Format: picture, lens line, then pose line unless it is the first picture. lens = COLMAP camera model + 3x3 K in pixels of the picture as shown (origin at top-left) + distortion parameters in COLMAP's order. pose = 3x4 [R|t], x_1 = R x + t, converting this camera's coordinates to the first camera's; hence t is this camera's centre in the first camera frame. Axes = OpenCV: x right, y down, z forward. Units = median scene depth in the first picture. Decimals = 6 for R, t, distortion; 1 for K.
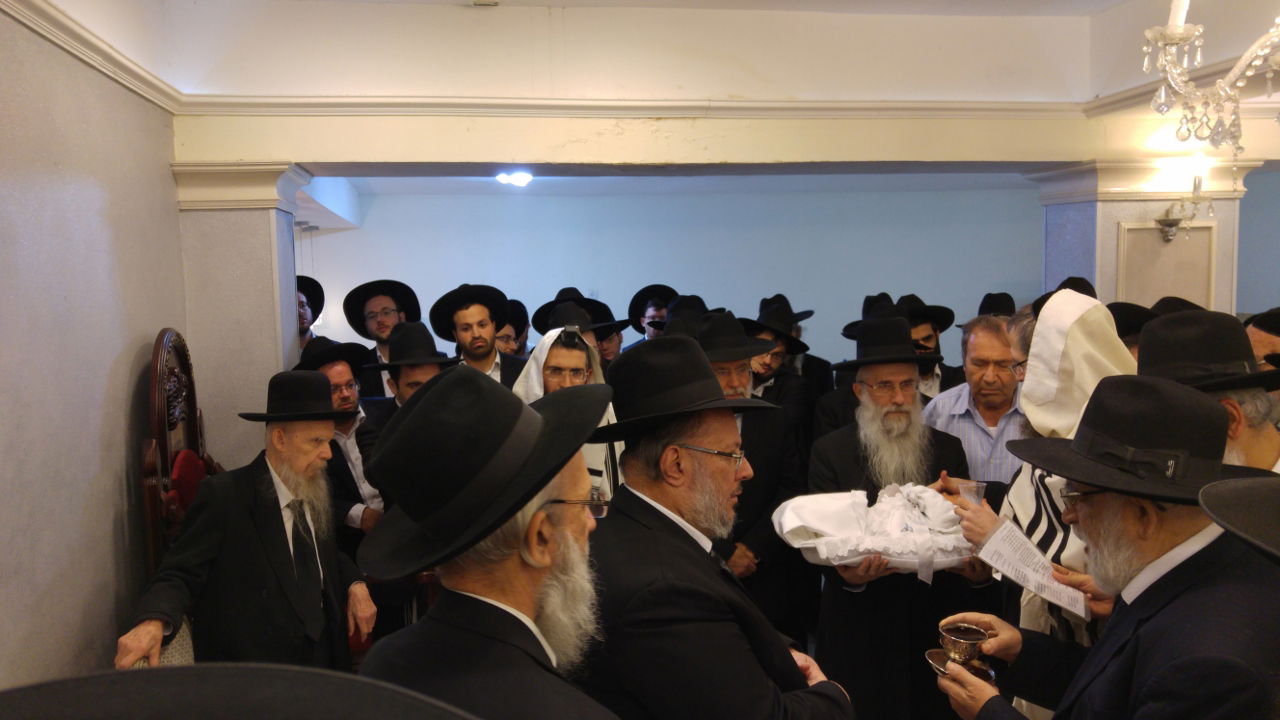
lens RADIAL K [[978.3, 0, 640.0], [0, 978.3, 360.0], [0, 0, 1]] dist [0.010945, 0.009047]
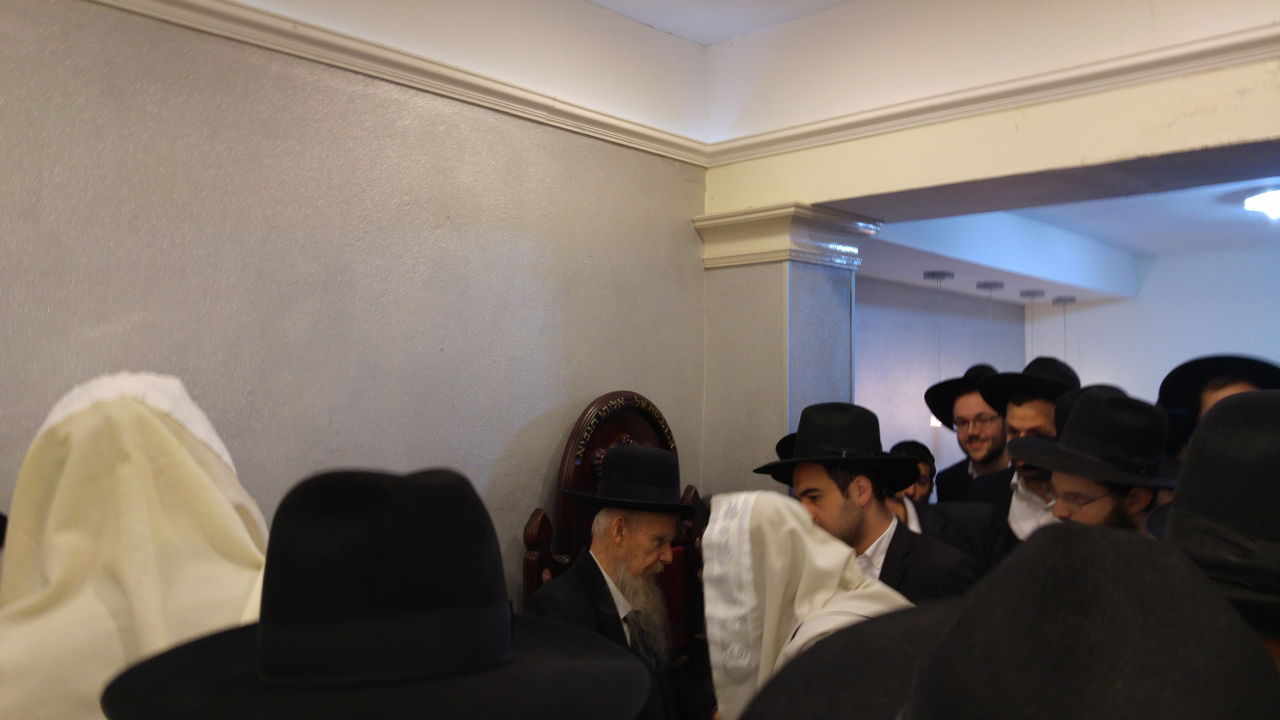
lens RADIAL K [[978.3, 0, 640.0], [0, 978.3, 360.0], [0, 0, 1]] dist [0.010945, 0.009047]
pose [[0.600687, 0.003309, -0.799477, 0.204544], [-0.081369, 0.995052, -0.057018, -0.010118], [0.795333, 0.099303, 0.597984, 0.369483]]
